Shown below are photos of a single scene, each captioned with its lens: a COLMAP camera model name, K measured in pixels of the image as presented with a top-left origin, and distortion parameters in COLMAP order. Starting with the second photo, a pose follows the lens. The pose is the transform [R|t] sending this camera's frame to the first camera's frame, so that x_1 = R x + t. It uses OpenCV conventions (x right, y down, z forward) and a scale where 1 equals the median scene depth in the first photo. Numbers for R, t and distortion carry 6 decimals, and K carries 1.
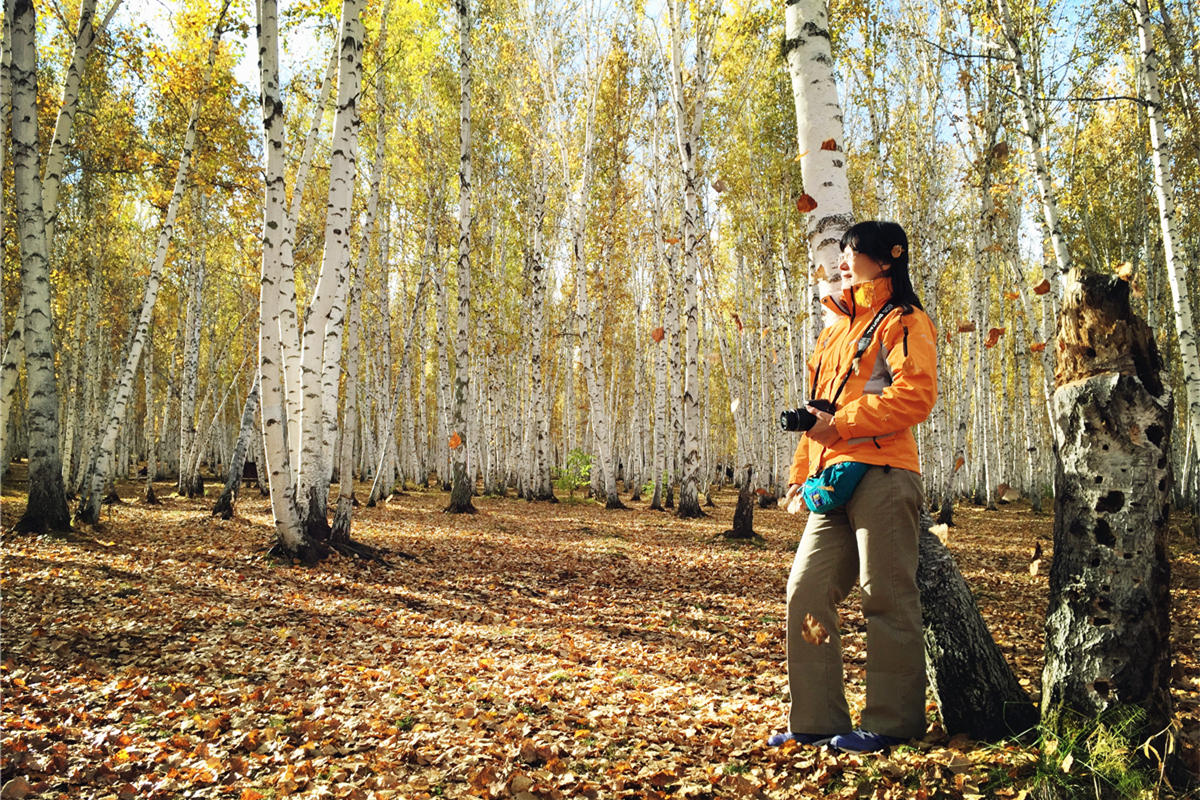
lens RADIAL K [[961.6, 0, 575.7], [0, 961.6, 397.9], [0, 0, 1]] dist [0.078216, -0.093722]
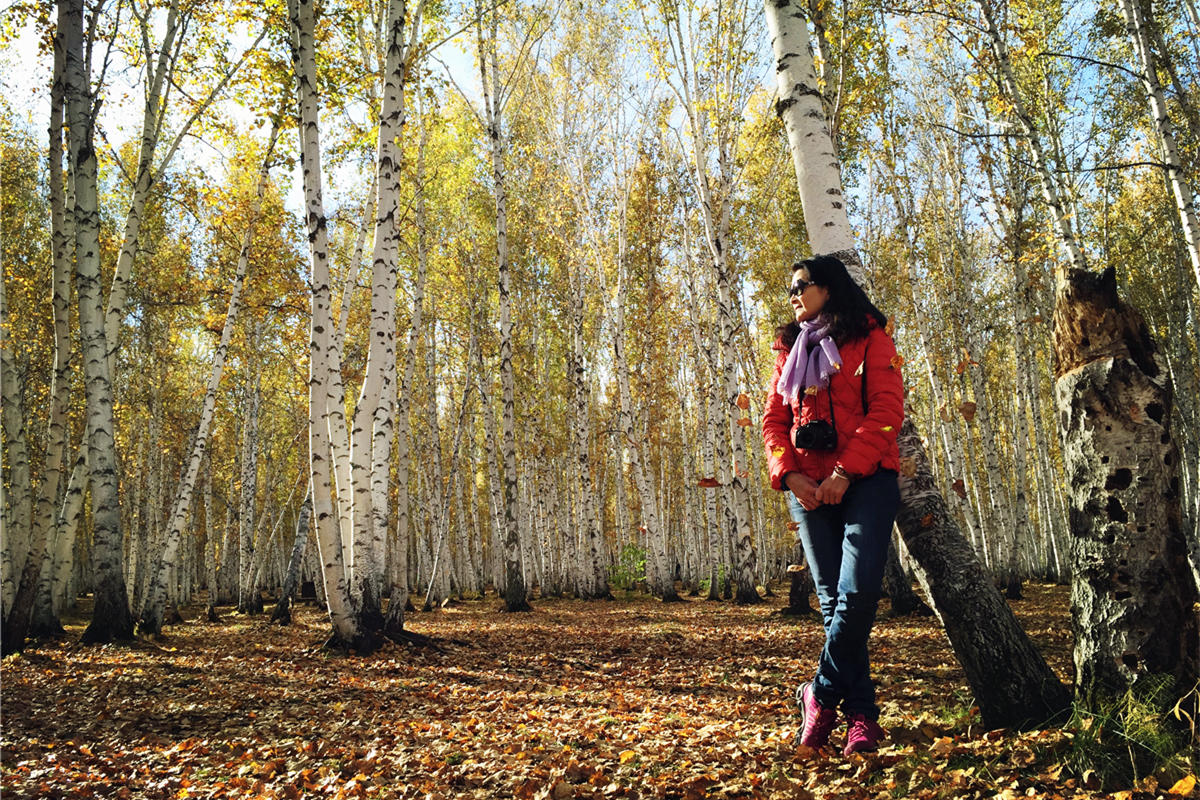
lens RADIAL K [[957.0, 0, 582.2], [0, 957.0, 394.2], [0, 0, 1]] dist [0.077120, -0.096703]
pose [[0.996814, -0.068843, -0.040271, 0.006471], [0.063868, 0.991433, -0.113939, 0.020269], [0.047770, 0.111004, 0.992671, -0.011038]]
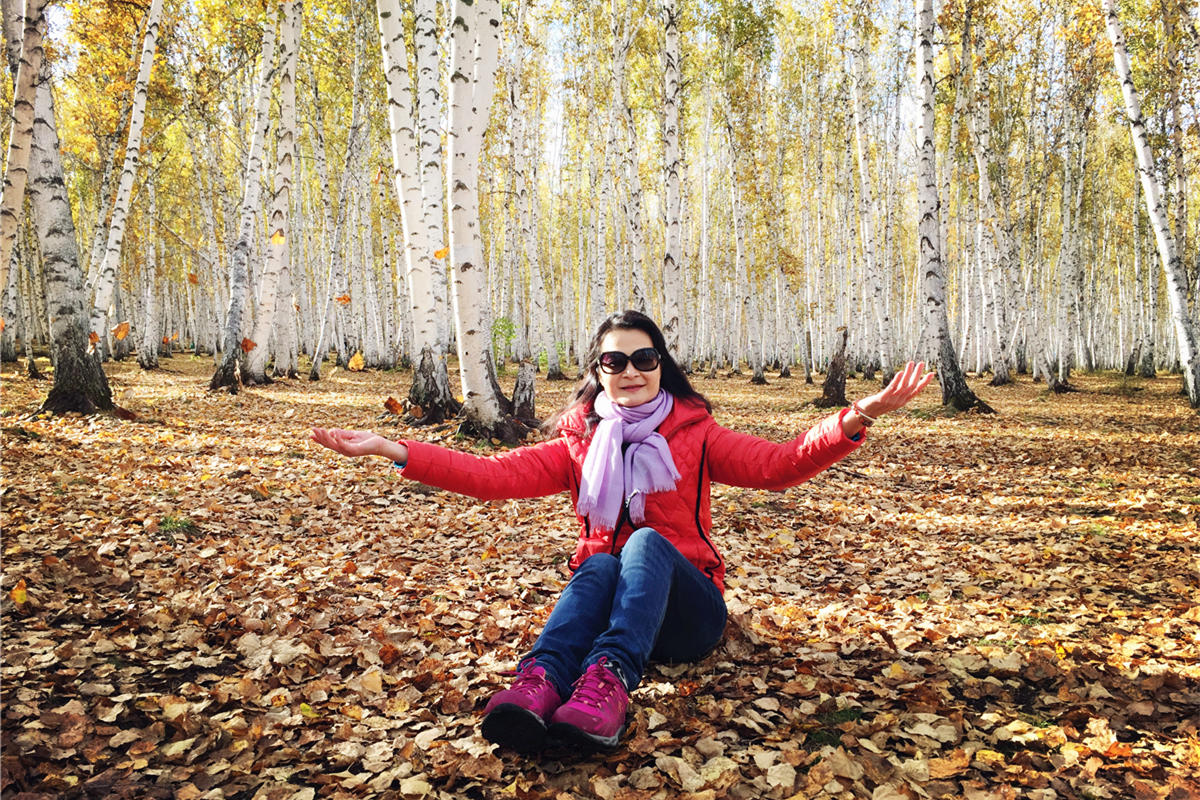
lens RADIAL K [[961.6, 0, 575.7], [0, 961.6, 397.9], [0, 0, 1]] dist [0.078216, -0.093722]
pose [[0.984213, -0.015598, 0.176297, -0.236060], [-0.007619, 0.991451, 0.130256, 0.018069], [-0.176822, -0.129543, 0.975681, 0.137413]]
